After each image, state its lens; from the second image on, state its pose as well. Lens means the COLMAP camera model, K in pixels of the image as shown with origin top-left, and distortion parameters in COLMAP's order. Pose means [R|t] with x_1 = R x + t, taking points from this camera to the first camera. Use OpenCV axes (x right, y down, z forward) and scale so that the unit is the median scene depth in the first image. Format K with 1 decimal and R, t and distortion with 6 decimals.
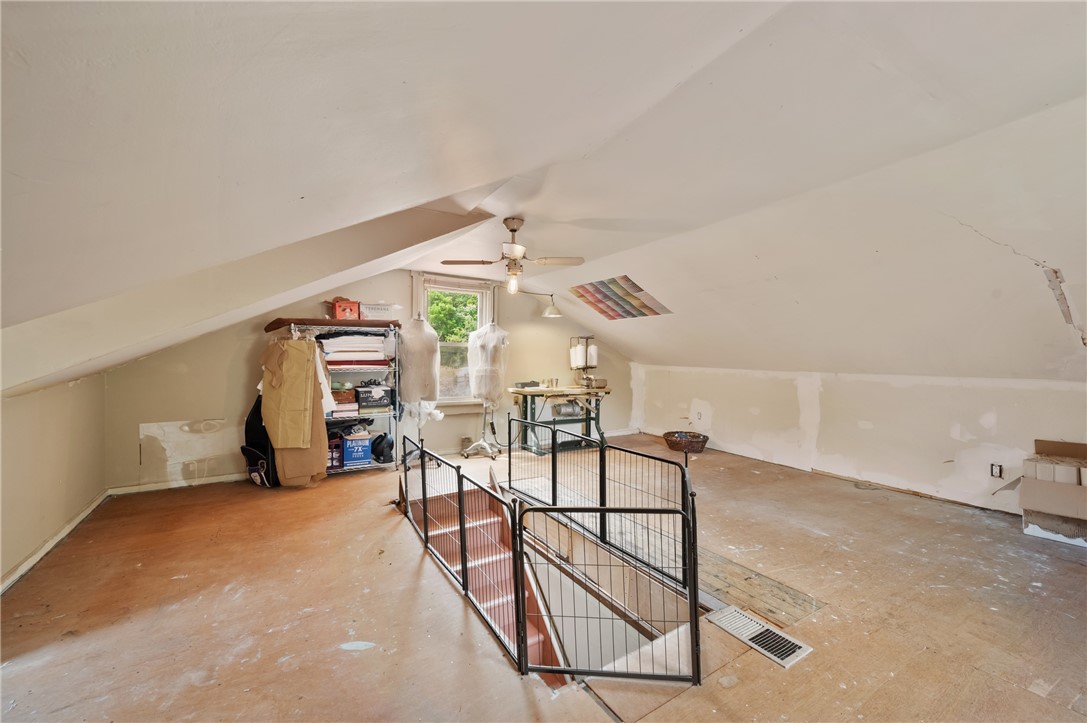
lens RADIAL K [[423.5, 0, 547.7], [0, 423.5, 360.1], [0, 0, 1]] dist [0.001343, 0.000000]
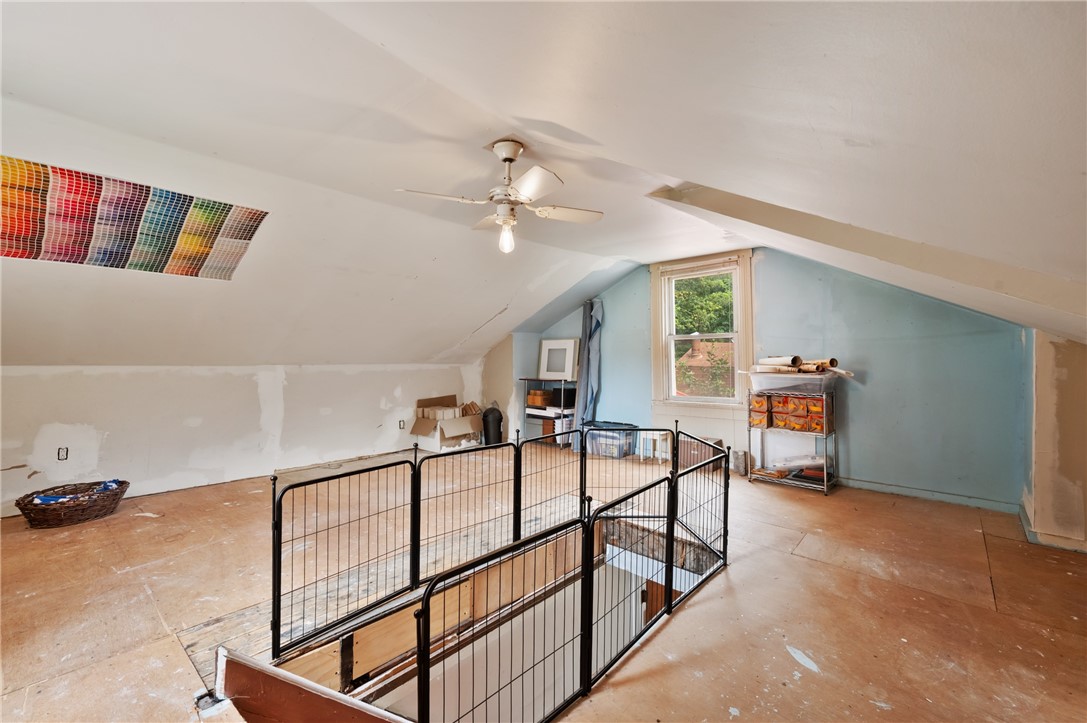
lens RADIAL K [[457.0, 0, 547.3], [0, 457.0, 355.4], [0, 0, 1]] dist [-0.000969, -0.000007]
pose [[-0.277913, -0.005863, 0.960588, -0.747474], [0.002678, 0.999973, 0.006878, 0.002426], [-0.960602, 0.004484, -0.277890, 1.083539]]
